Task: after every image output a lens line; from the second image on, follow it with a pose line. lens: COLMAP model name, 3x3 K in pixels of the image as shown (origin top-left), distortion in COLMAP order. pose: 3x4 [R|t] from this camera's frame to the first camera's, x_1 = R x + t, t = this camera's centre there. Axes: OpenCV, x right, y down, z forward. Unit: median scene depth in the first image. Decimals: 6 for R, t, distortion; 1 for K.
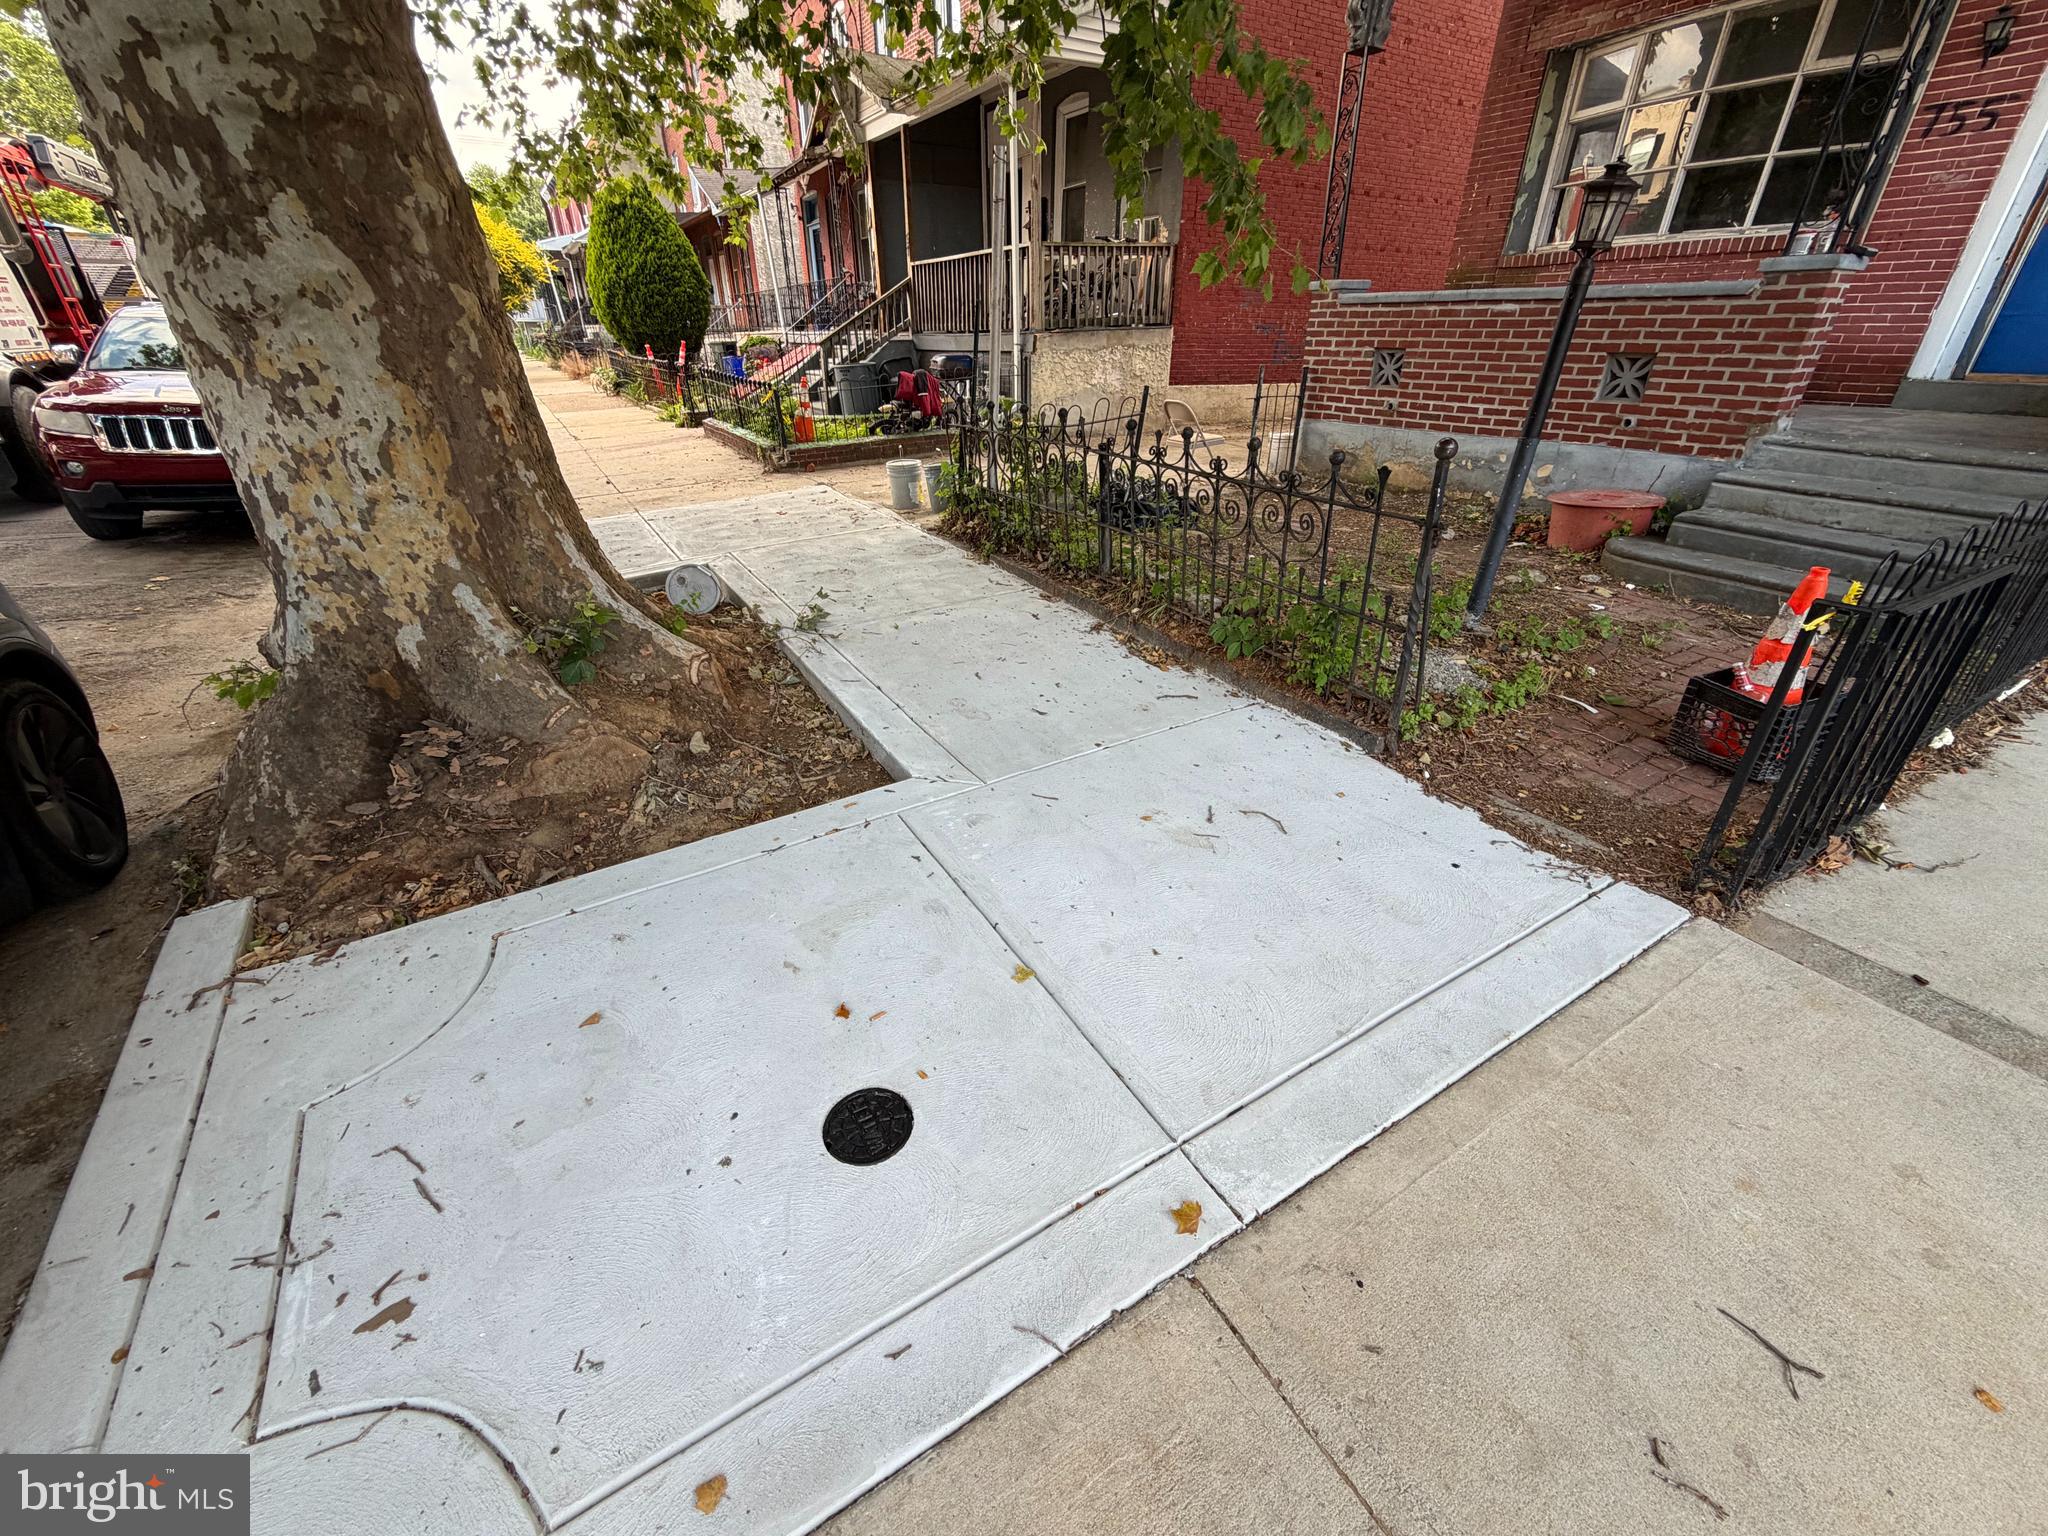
lens RADIAL K [[814.8, 0, 1019.3], [0, 814.8, 768.1], [0, 0, 1]] dist [0.000050, 0.000070]
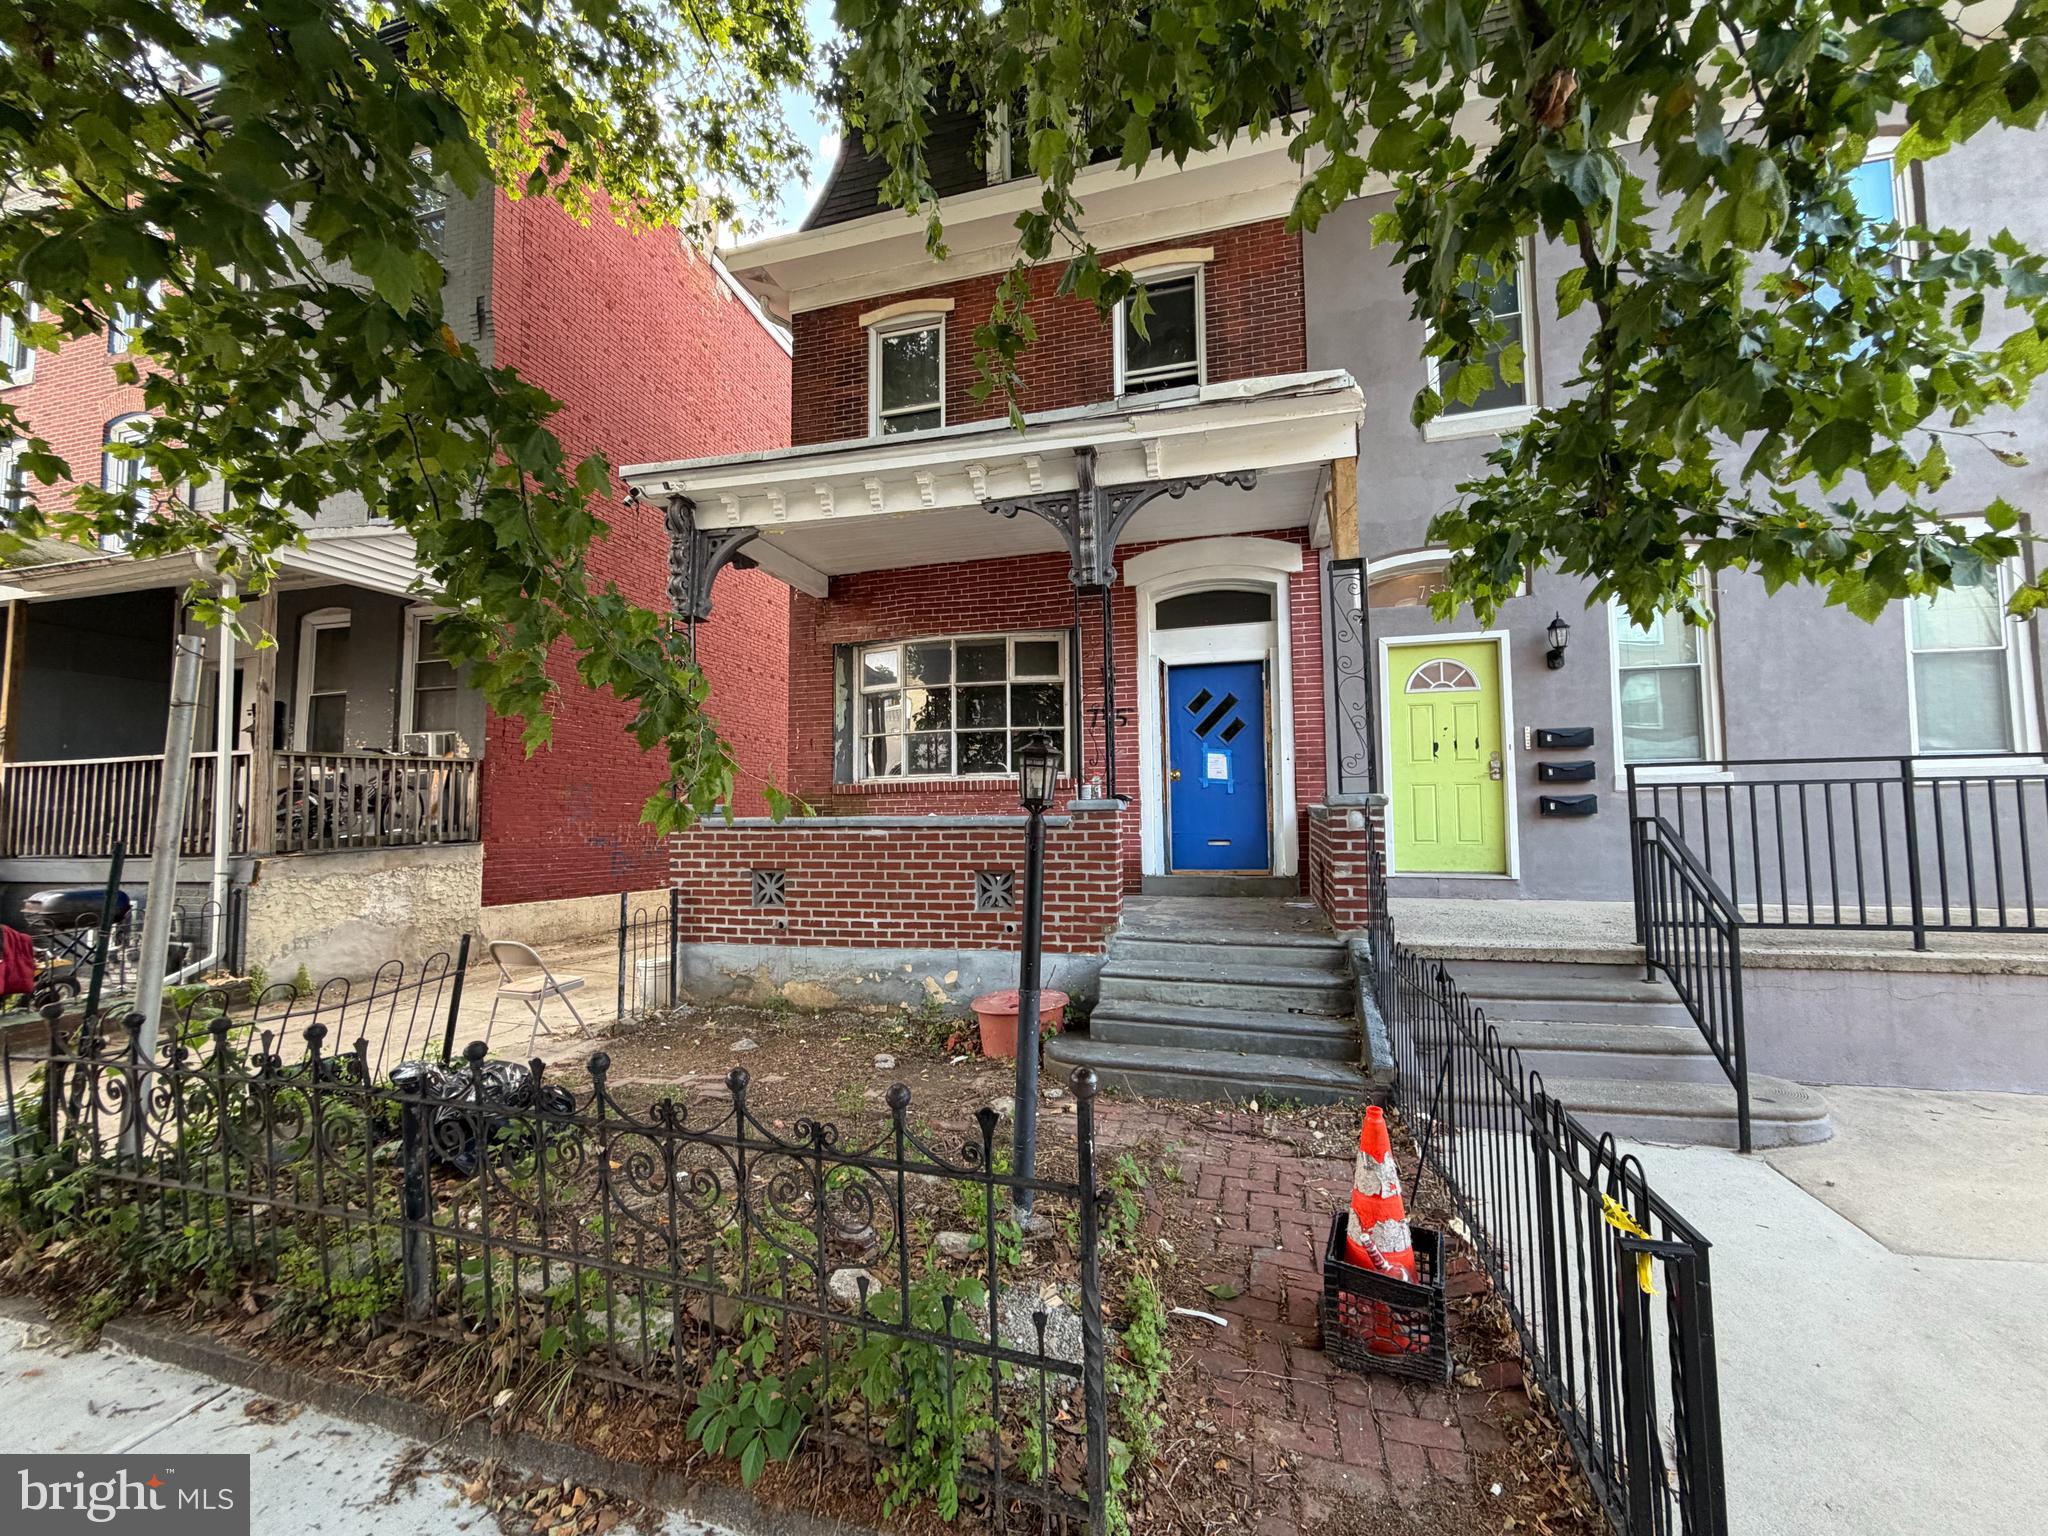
lens RADIAL K [[814.8, 0, 1019.3], [0, 814.8, 768.1], [0, 0, 1]] dist [0.000050, 0.000070]
pose [[0.721049, 0.037915, 0.691846, 0.005558], [0.336907, 0.853331, -0.397894, -0.135508], [-0.605460, 0.519989, 0.602520, 0.185545]]
